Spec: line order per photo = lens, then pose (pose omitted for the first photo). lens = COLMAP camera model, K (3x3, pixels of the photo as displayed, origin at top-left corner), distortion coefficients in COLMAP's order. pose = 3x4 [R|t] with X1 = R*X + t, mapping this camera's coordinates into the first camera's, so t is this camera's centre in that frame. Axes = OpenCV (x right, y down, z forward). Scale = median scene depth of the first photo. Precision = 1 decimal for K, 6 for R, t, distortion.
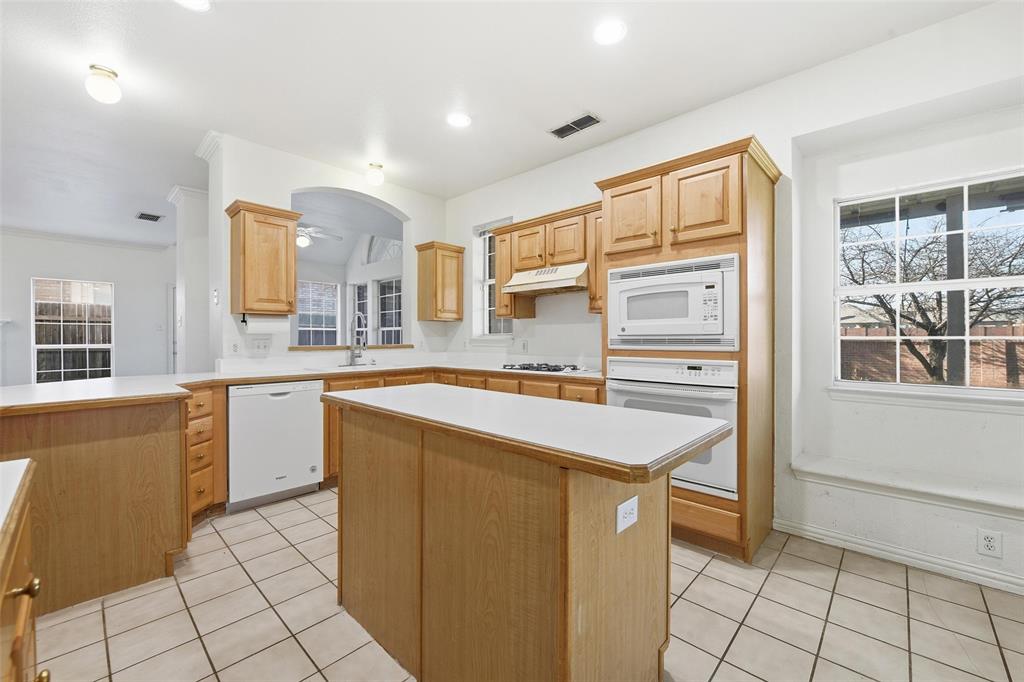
lens RADIAL K [[412.3, 0, 515.4], [0, 412.3, 337.3], [0, 0, 1]] dist [-0.002071, -0.000287]
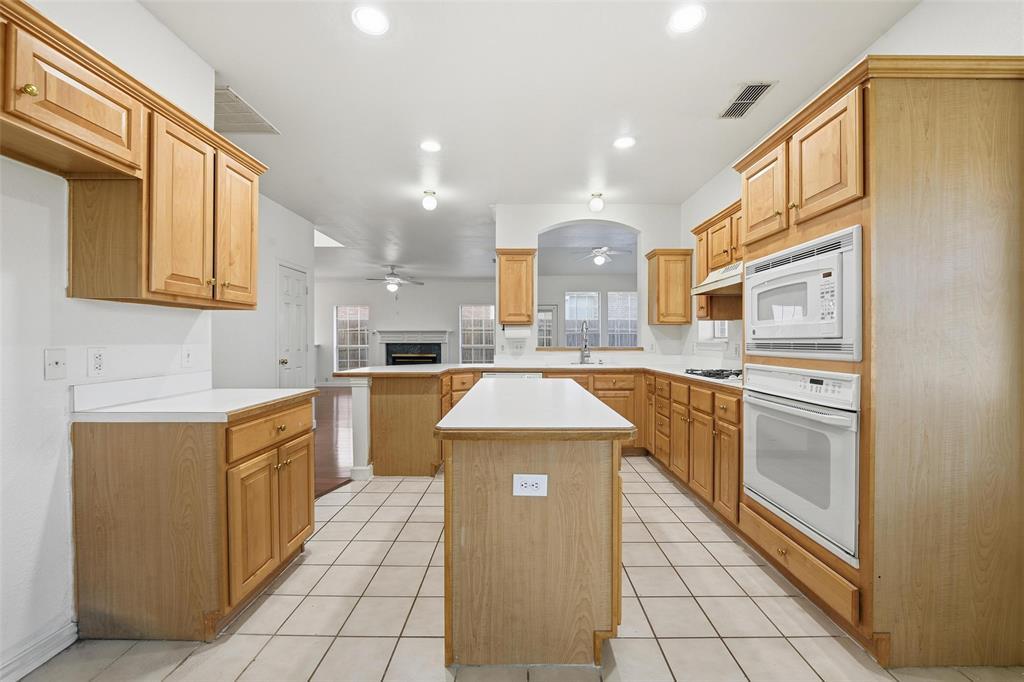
lens RADIAL K [[412.3, 0, 527.3], [0, 412.3, 340.3], [0, 0, 1]] dist [-0.002071, -0.000287]
pose [[0.682499, 0.000640, -0.730886, 0.559563], [0.000107, 1.000000, 0.000975, -0.002820], [0.730886, -0.000744, 0.682499, 0.073119]]
